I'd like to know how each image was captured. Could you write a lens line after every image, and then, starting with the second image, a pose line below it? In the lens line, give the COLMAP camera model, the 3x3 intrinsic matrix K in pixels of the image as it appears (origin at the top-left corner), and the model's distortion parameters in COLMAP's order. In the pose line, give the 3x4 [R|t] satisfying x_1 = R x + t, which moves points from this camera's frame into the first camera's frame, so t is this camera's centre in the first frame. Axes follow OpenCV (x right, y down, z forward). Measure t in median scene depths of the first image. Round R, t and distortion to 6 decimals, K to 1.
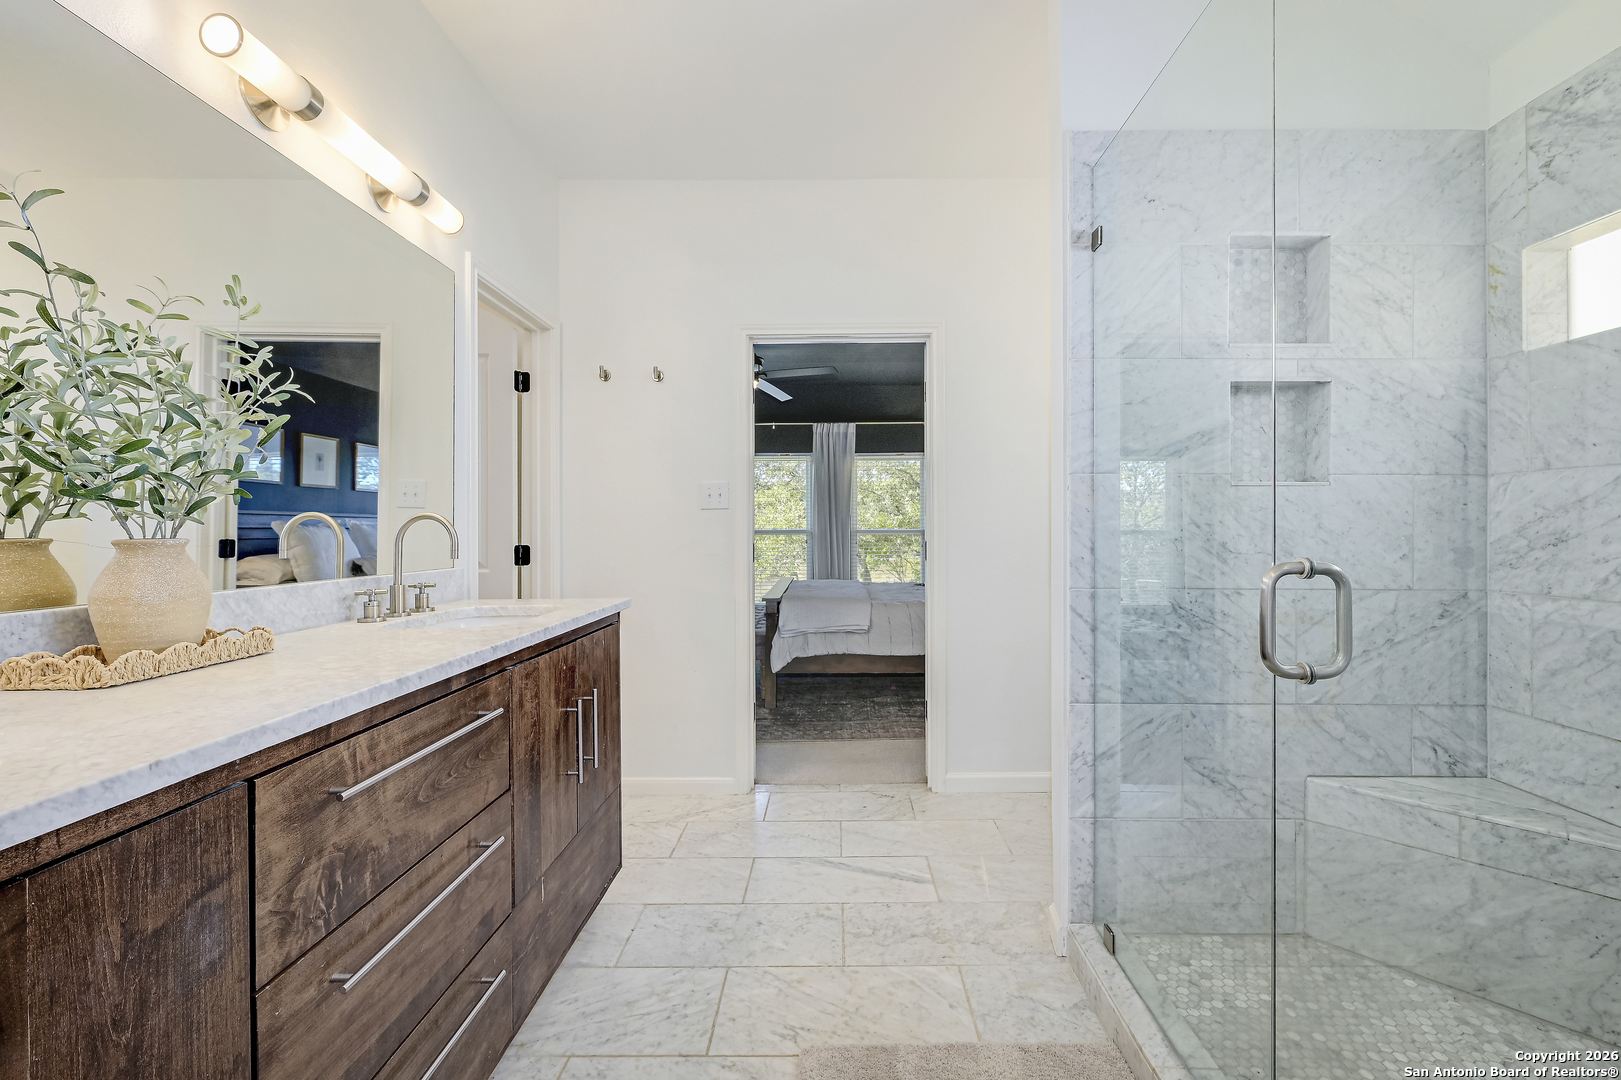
lens RADIAL K [[681.1, 0, 812.8], [0, 681.1, 535.5], [0, 0, 1]] dist [-0.002183, 0.000162]
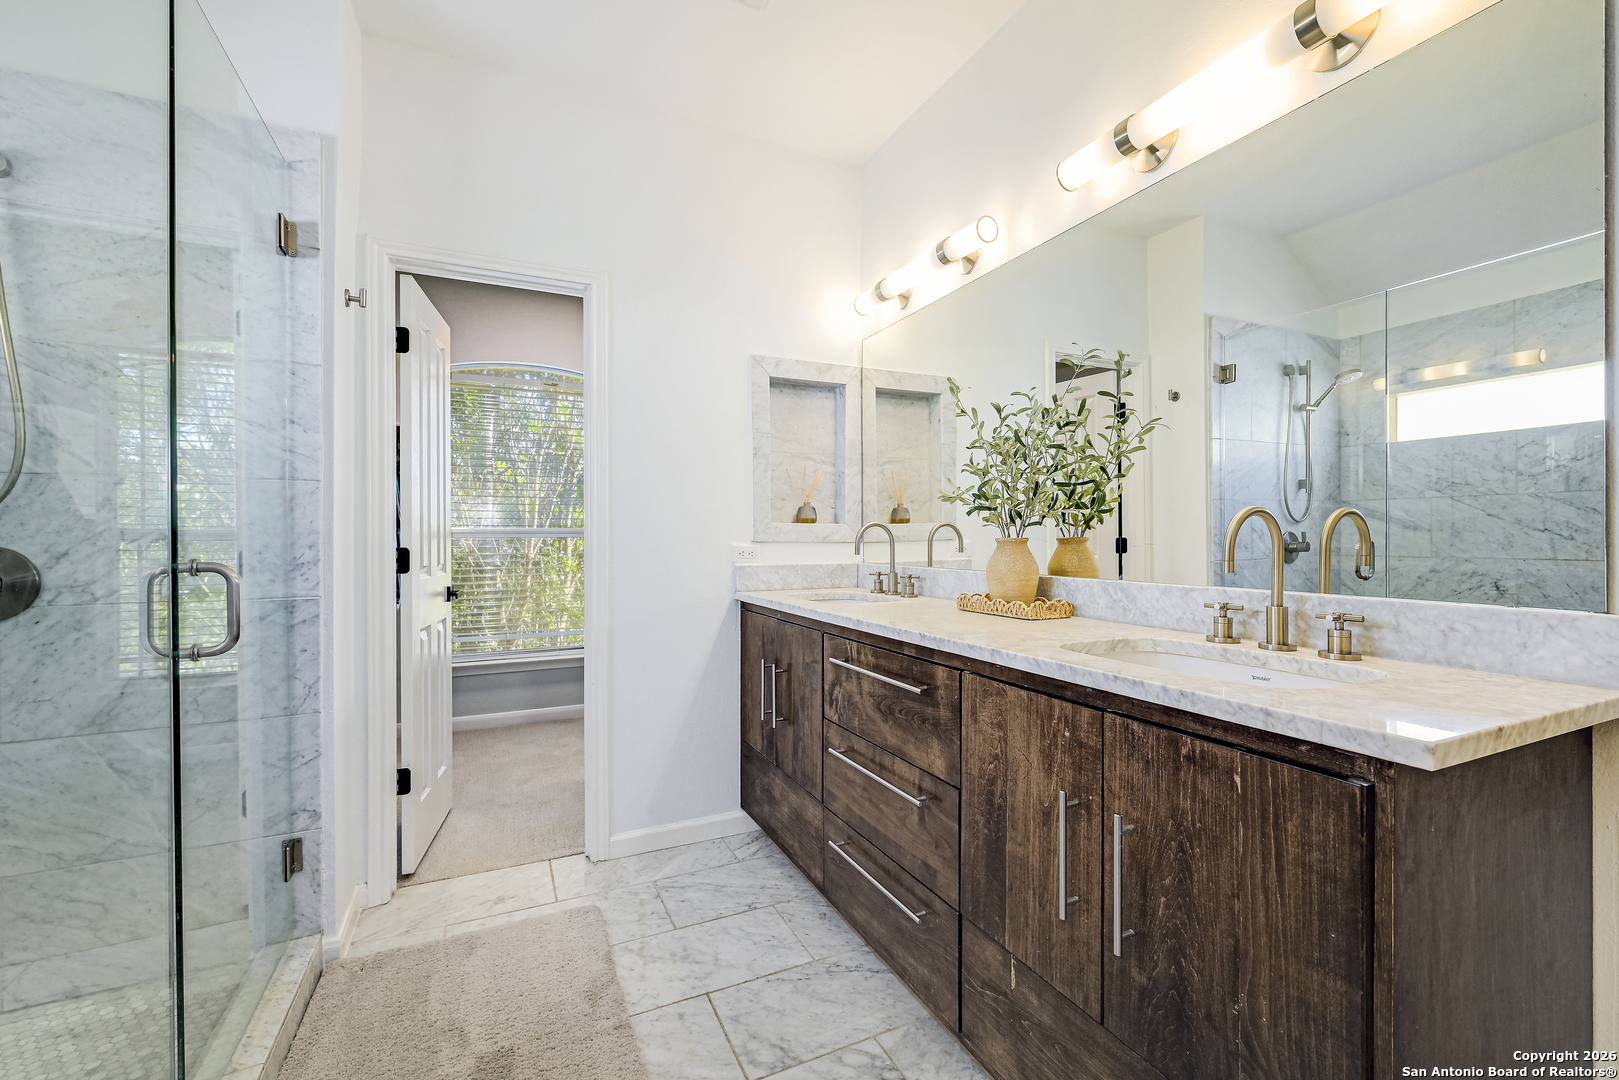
lens RADIAL K [[680.2, 0, 809.9], [0, 680.2, 537.8], [0, 0, 1]] dist [-0.002183, 0.000162]
pose [[-0.902107, 0.001823, -0.431508, 0.213060], [0.001053, 0.999997, 0.002023, 0.000320], [0.431511, 0.001370, -0.902107, 2.154866]]
